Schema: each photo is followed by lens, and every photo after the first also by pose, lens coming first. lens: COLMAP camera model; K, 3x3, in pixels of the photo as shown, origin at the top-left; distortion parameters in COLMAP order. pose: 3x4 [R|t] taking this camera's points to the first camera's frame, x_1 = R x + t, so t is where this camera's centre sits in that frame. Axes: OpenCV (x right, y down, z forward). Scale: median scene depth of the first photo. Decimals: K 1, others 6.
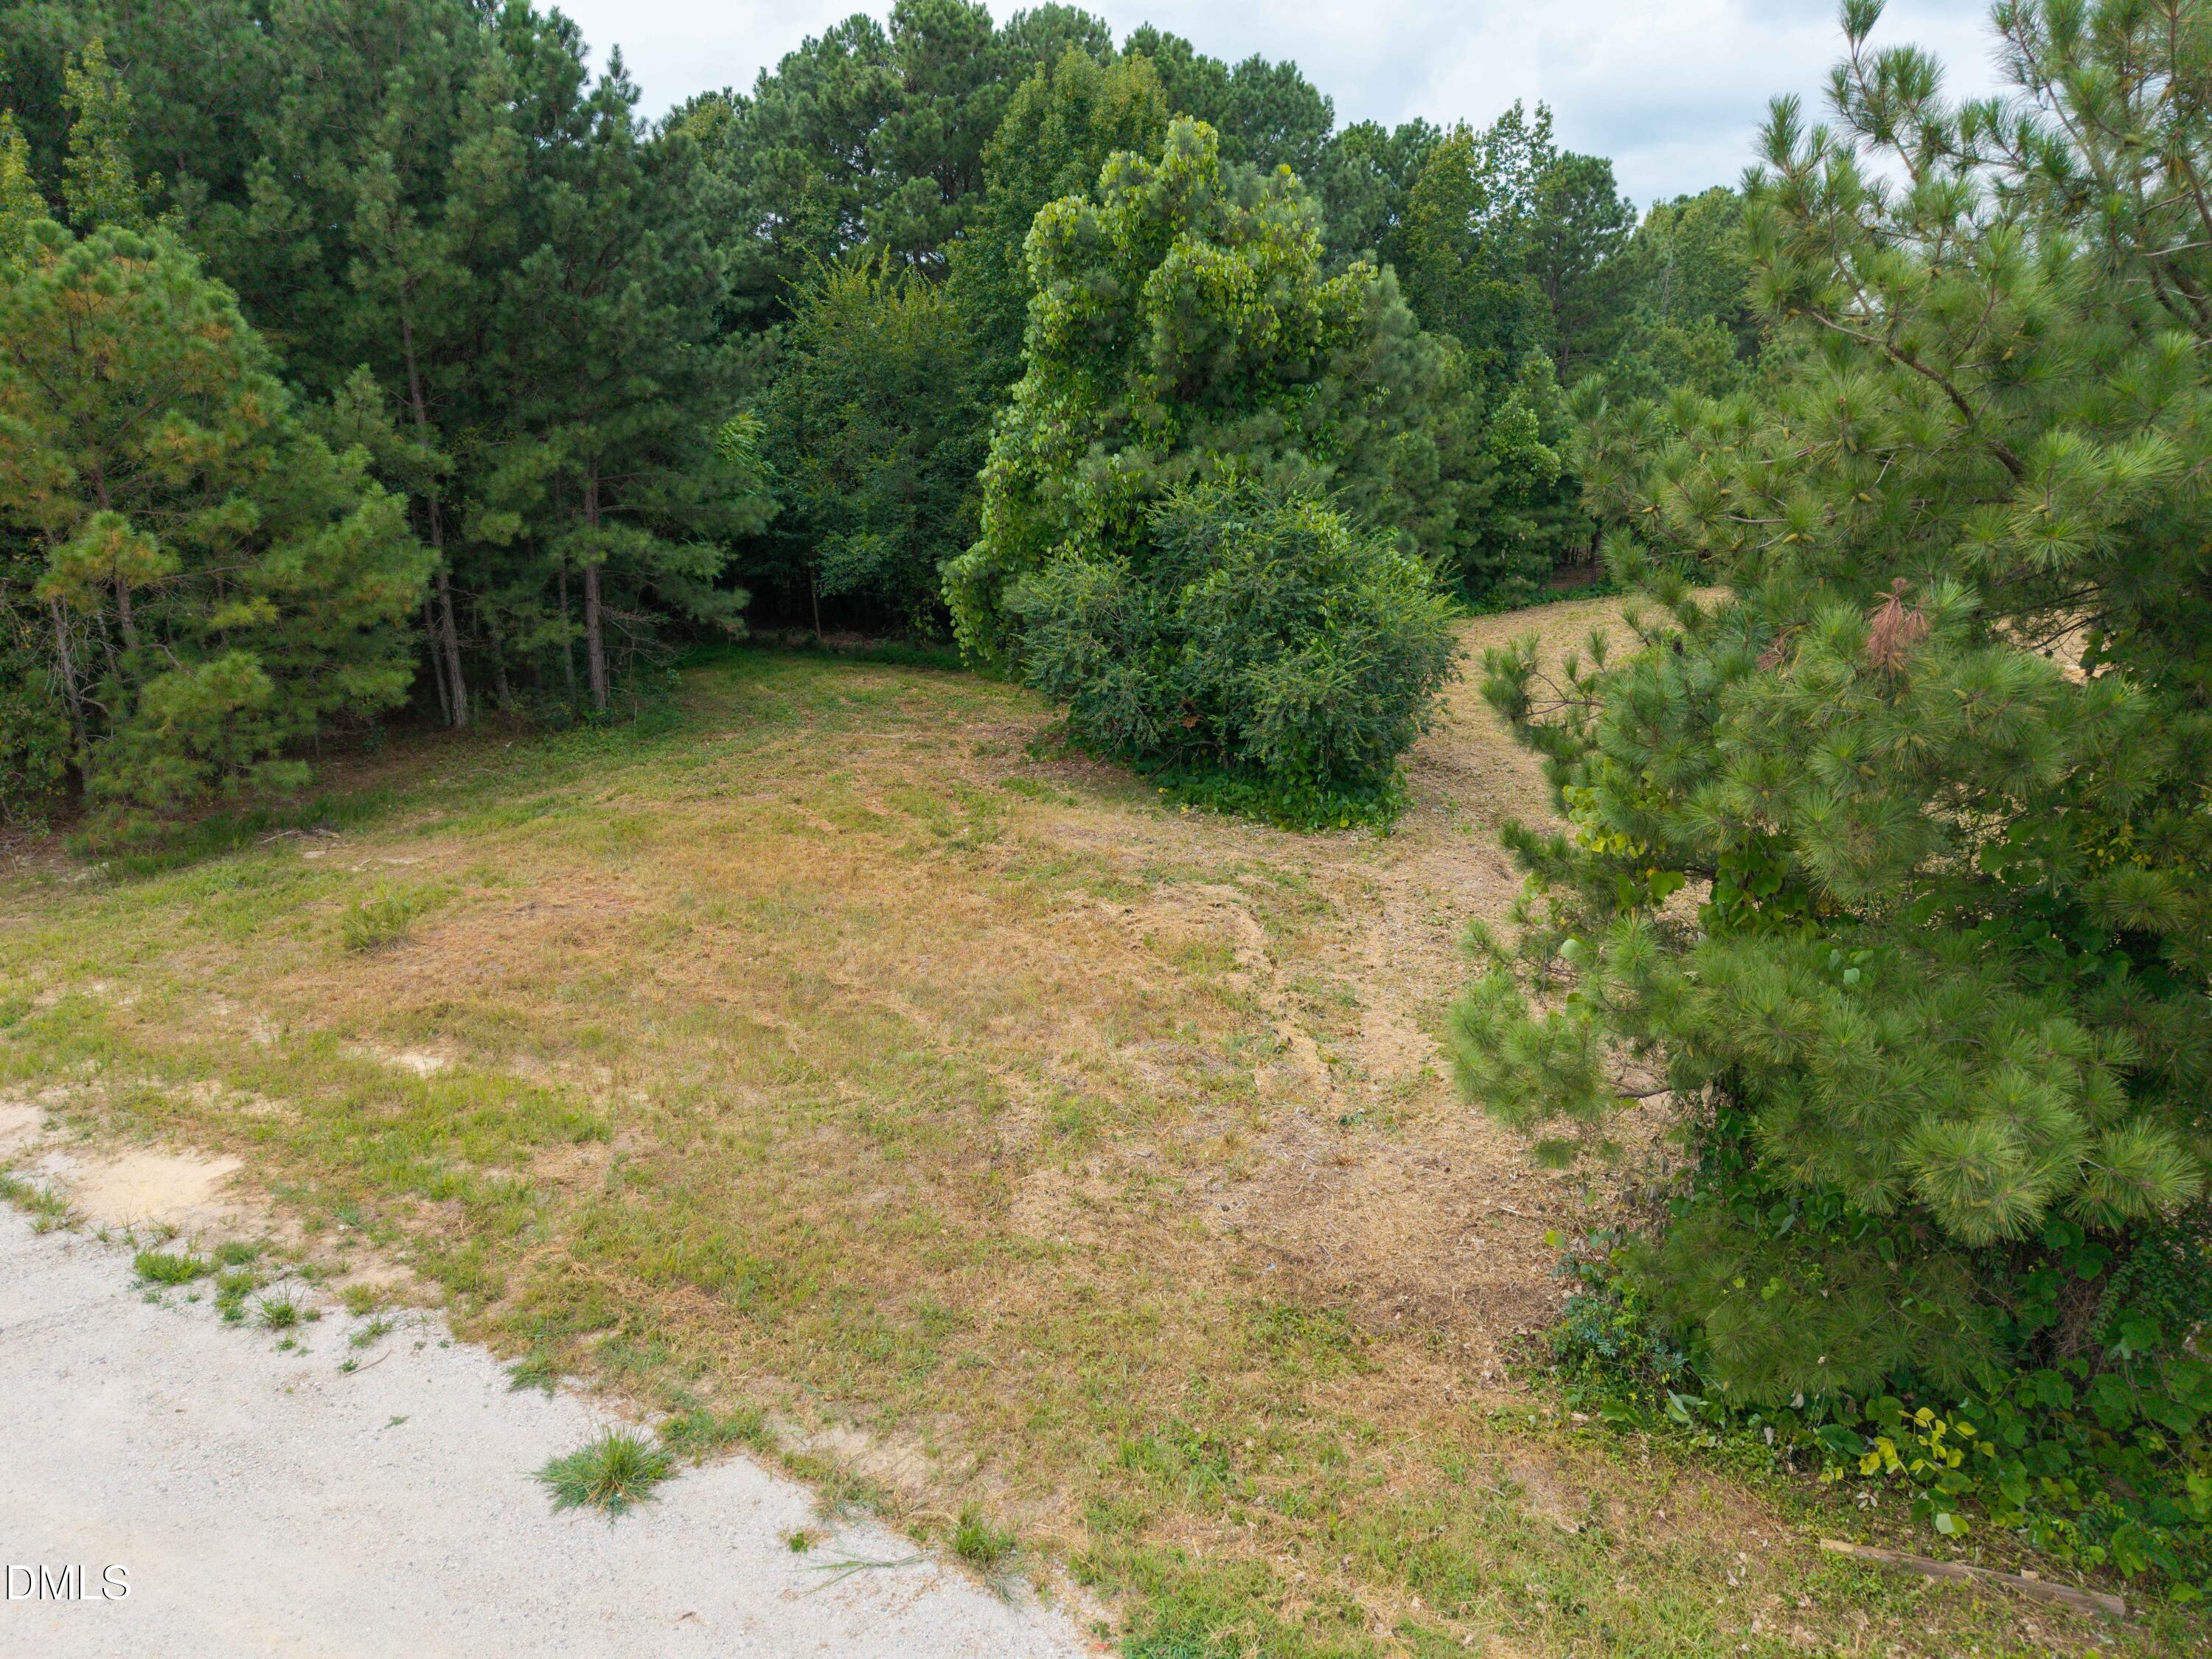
lens RADIAL K [[1484.8, 0, 1106.0], [0, 1484.8, 829.5], [0, 0, 1]] dist [0.046869, -0.039311]
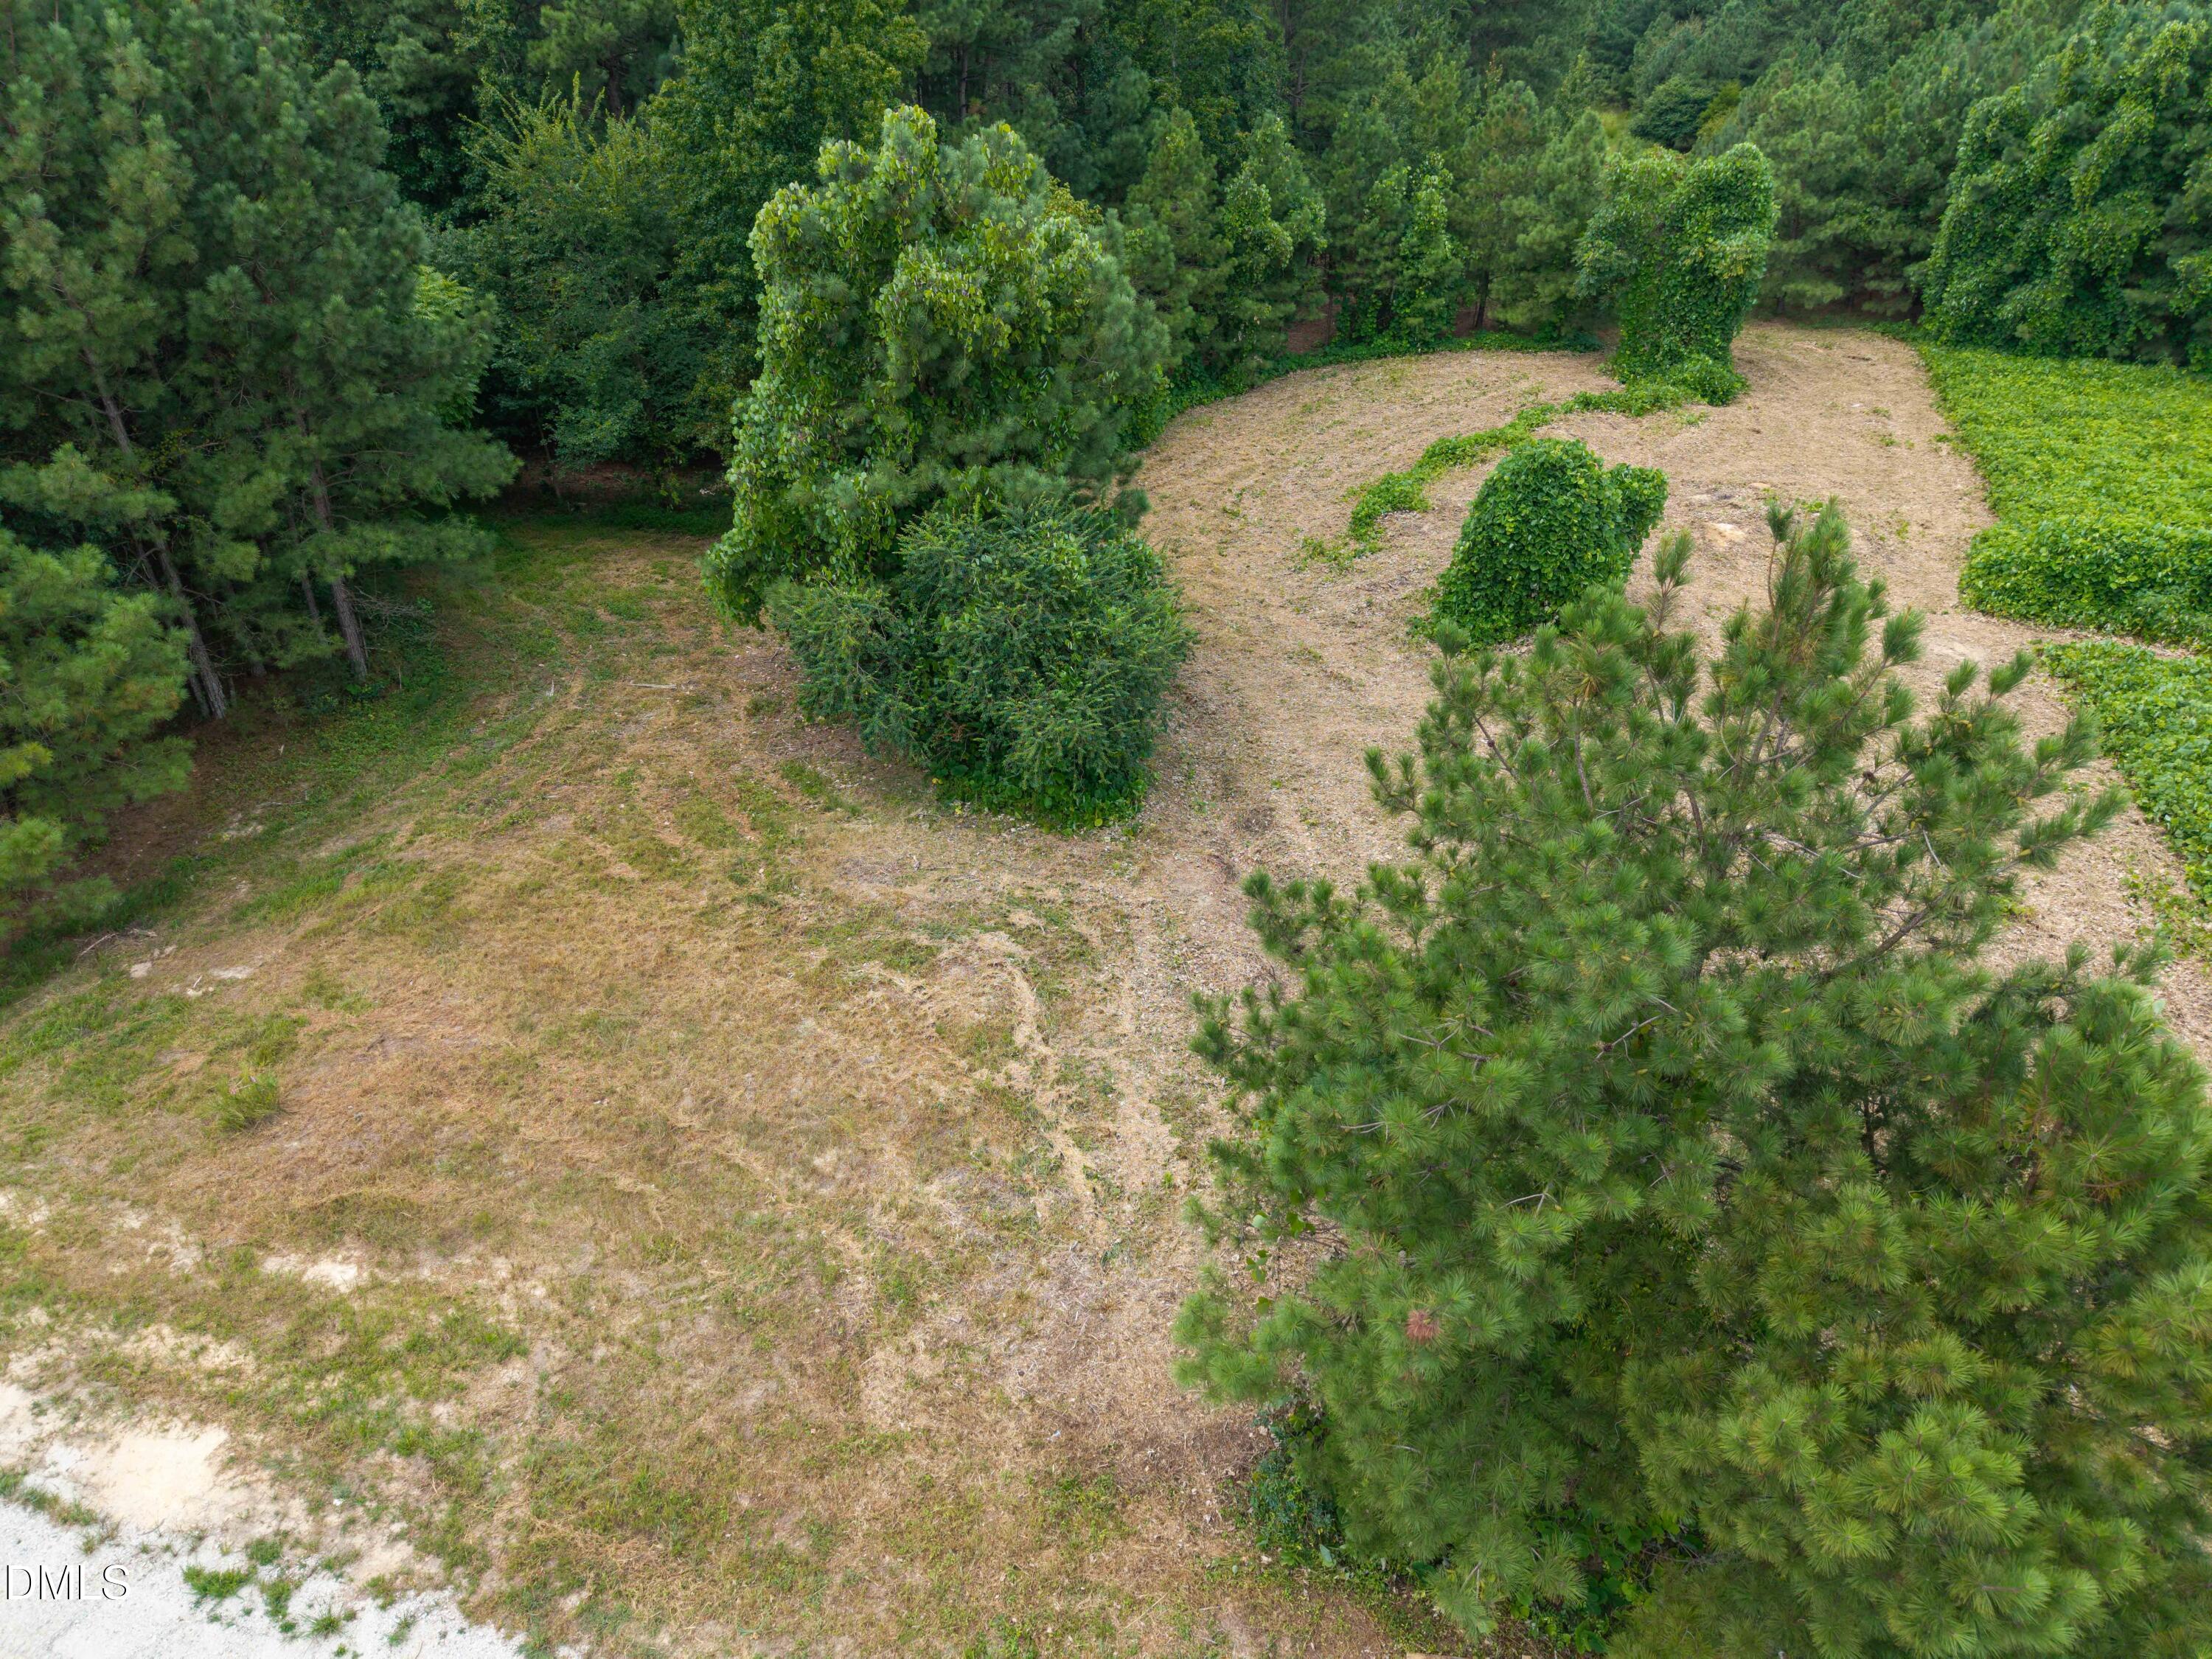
lens RADIAL K [[1496.1, 0, 1106.0], [0, 1496.1, 829.5], [0, 0, 1]] dist [0.018347, -0.001704]
pose [[0.985882, -0.089716, 0.141380, 0.006003], [0.050403, 0.964189, 0.260381, -0.424827], [-0.159677, -0.249579, 0.955099, -0.138608]]
